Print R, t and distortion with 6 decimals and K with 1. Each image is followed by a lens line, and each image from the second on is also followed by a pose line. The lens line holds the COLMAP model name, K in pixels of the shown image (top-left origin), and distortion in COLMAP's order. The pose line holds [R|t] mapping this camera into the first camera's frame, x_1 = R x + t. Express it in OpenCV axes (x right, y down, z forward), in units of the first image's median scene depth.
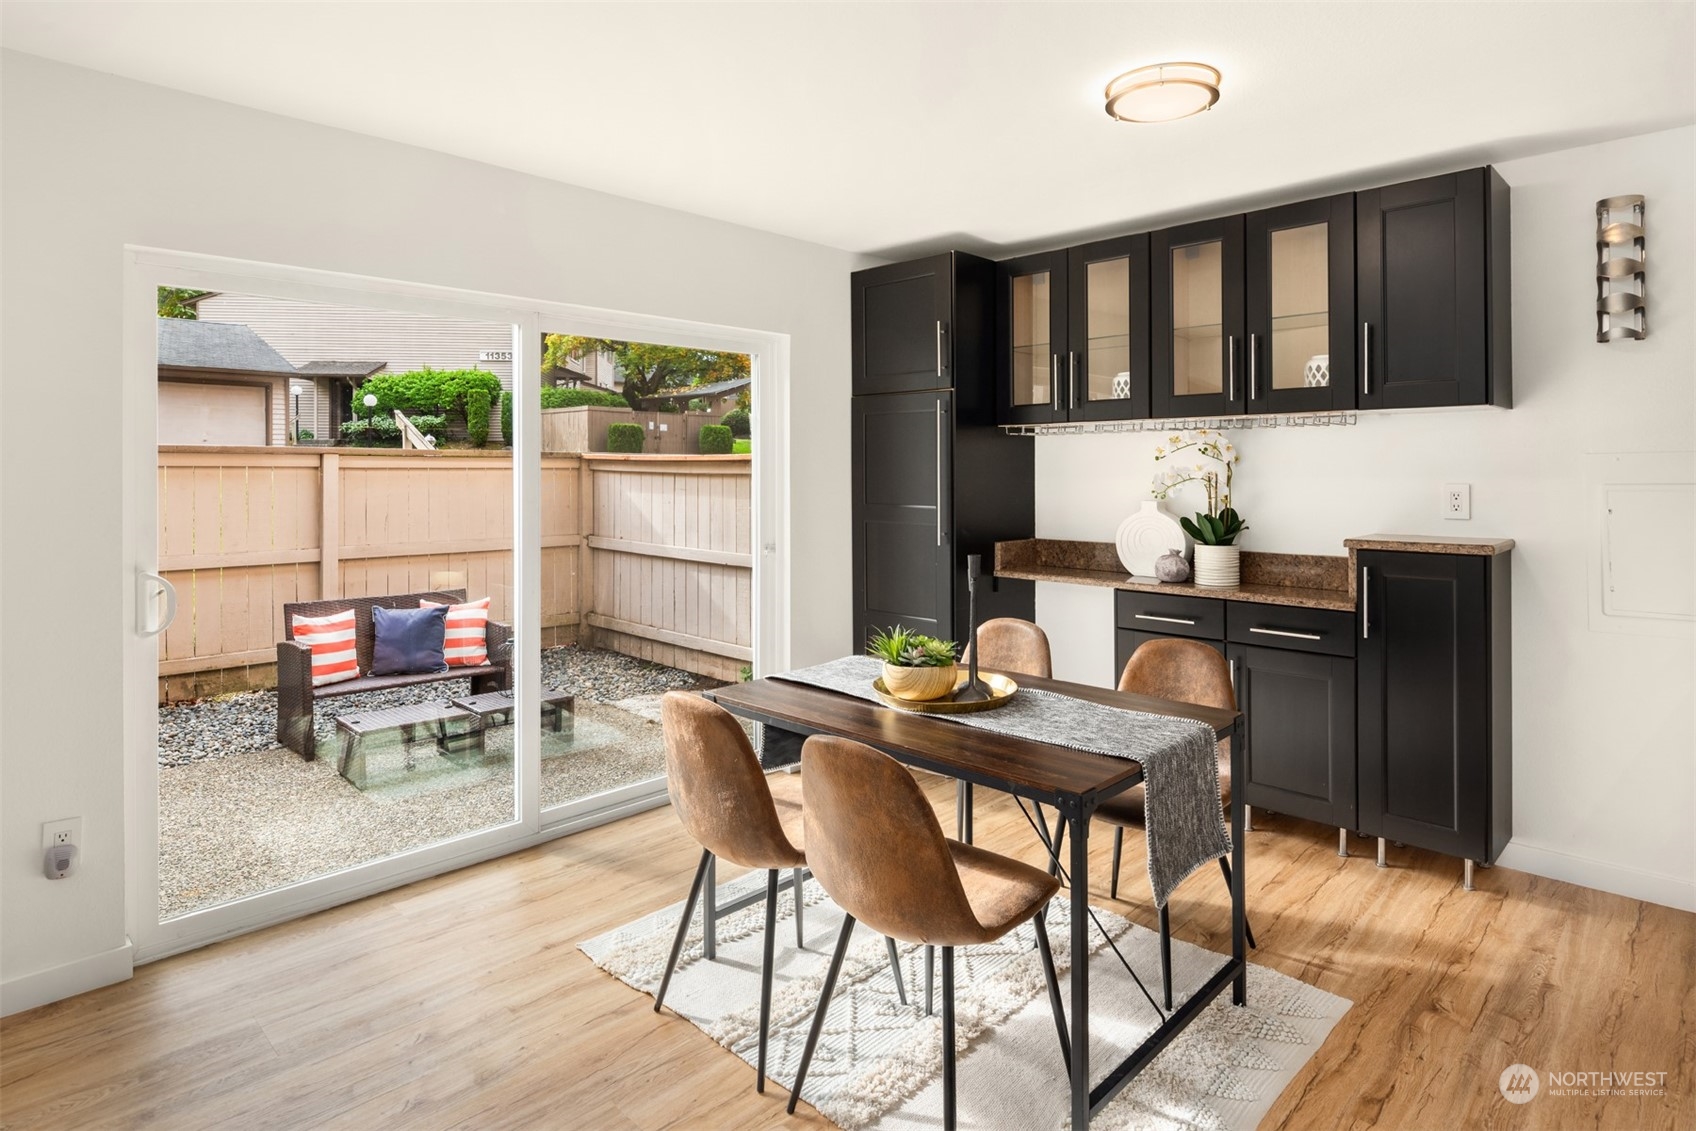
lens RADIAL K [[921.0, 0, 847.6], [0, 921.0, 468.4], [0, 0, 1]] dist [-0.003967, 0.000338]
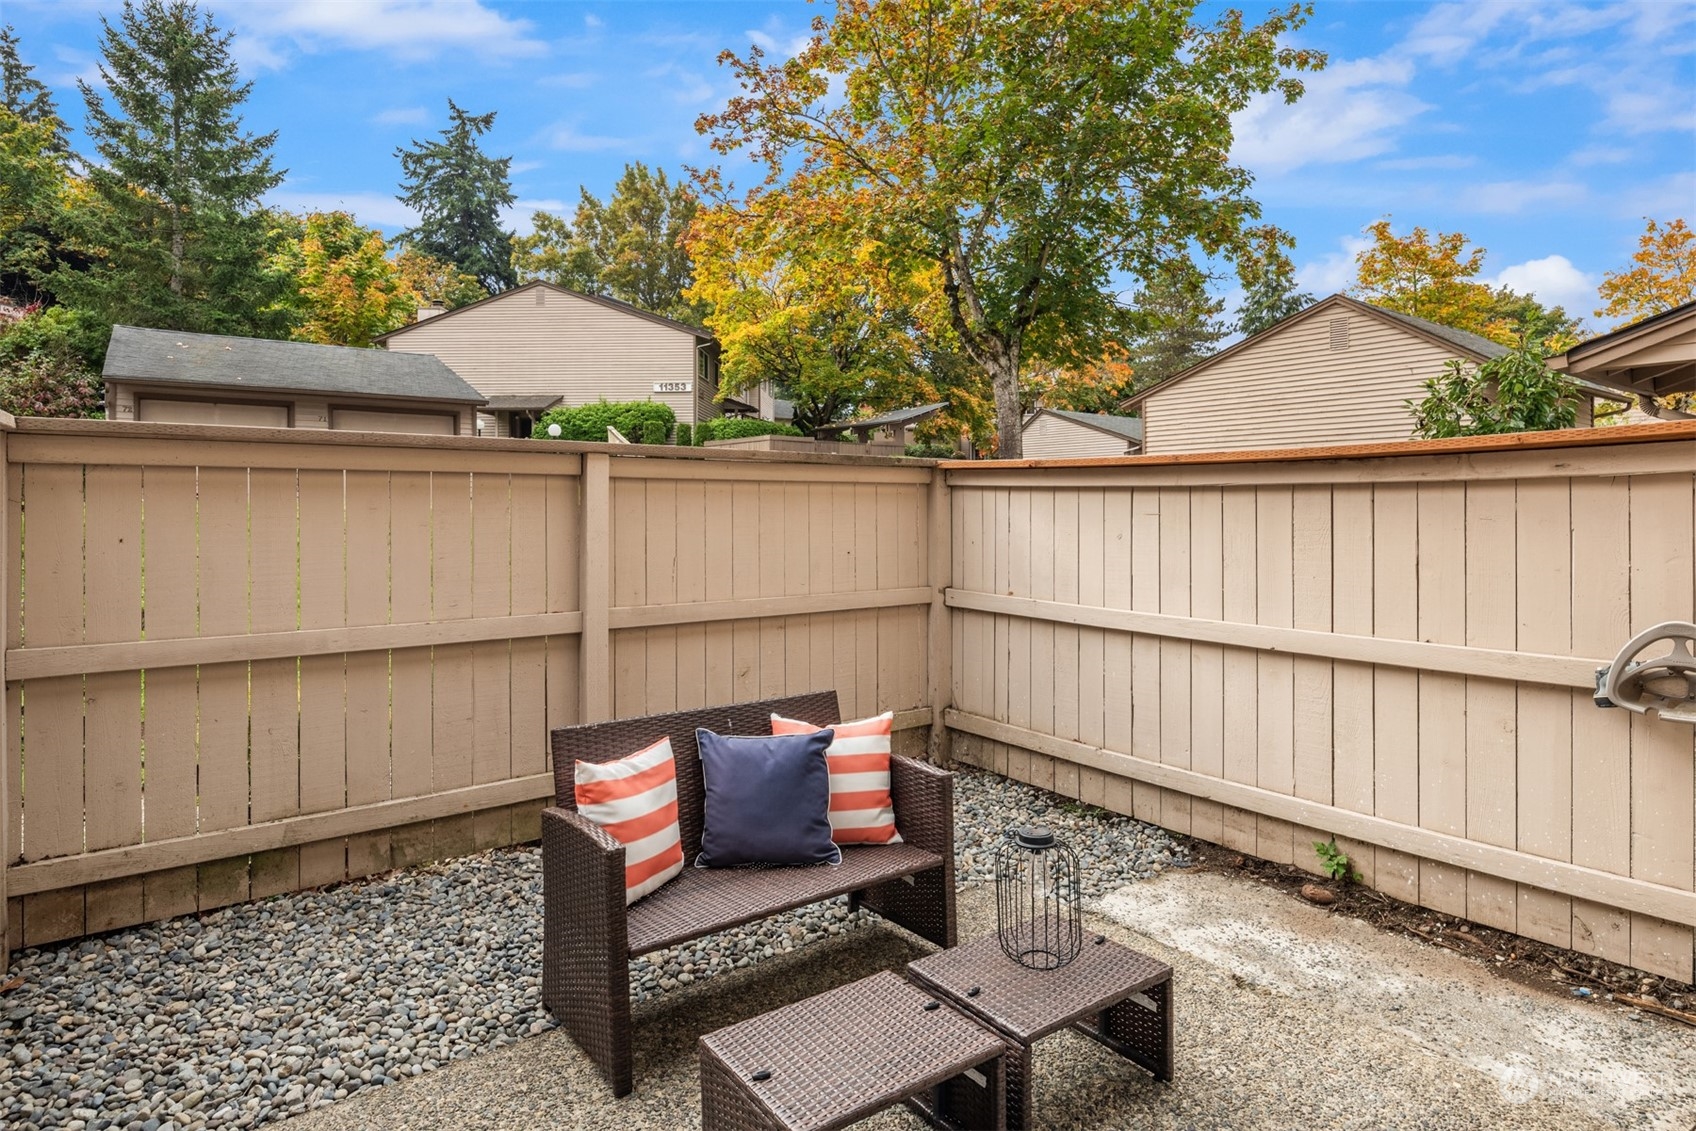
lens RADIAL K [[921.0, 0, 840.5], [0, 921.0, 499.7], [0, 0, 1]] dist [-0.003967, 0.000338]
pose [[0.987614, -0.003283, -0.156869, -0.273561], [0.002215, 0.999973, -0.006980, 0.016341], [0.156888, 0.006546, 0.987595, 0.379872]]
